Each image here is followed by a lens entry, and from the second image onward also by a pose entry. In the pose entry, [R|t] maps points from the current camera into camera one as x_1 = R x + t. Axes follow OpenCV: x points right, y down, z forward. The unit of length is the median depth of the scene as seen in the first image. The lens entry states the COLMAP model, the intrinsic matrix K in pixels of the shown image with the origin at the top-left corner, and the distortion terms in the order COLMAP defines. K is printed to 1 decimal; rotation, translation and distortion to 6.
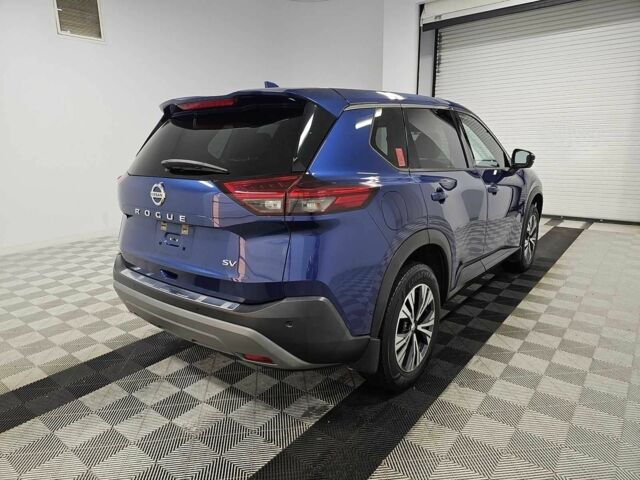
lens RADIAL K [[422.4, 0, 320.0], [0, 422.4, 240.0], [0, 0, 1]] dist [0.012845, 0.001628]
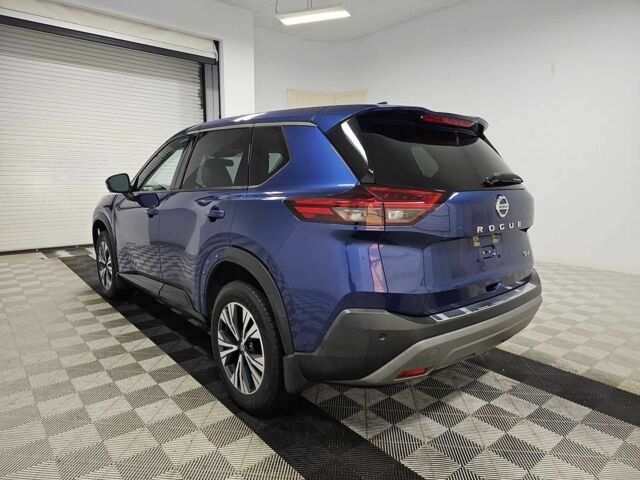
lens RADIAL K [[422.4, 0, 320.0], [0, 422.4, 240.0], [0, 0, 1]] dist [0.012845, 0.001628]
pose [[0.203710, -0.125931, 0.970898, -1.315614], [0.205550, 0.975091, 0.083347, -0.182776], [-0.957210, 0.182589, 0.224521, 1.078053]]
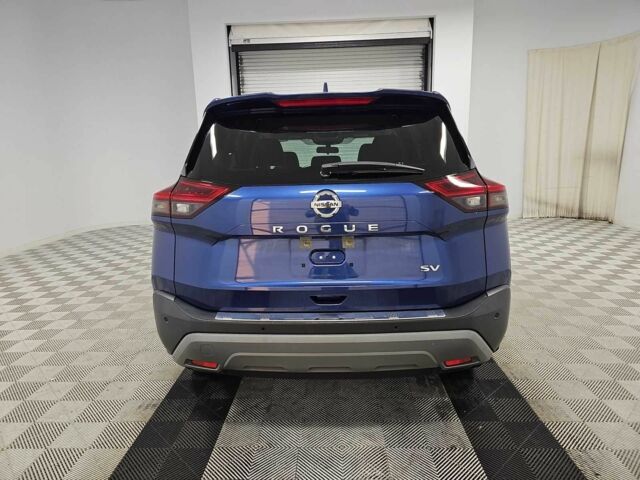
lens RADIAL K [[422.4, 0, 320.0], [0, 422.4, 240.0], [0, 0, 1]] dist [0.012845, 0.001628]
pose [[0.807547, -0.116062, 0.578271, -0.786967], [0.145340, 0.989372, -0.004393, -0.032291], [-0.571615, 0.087594, 0.815833, 0.305195]]
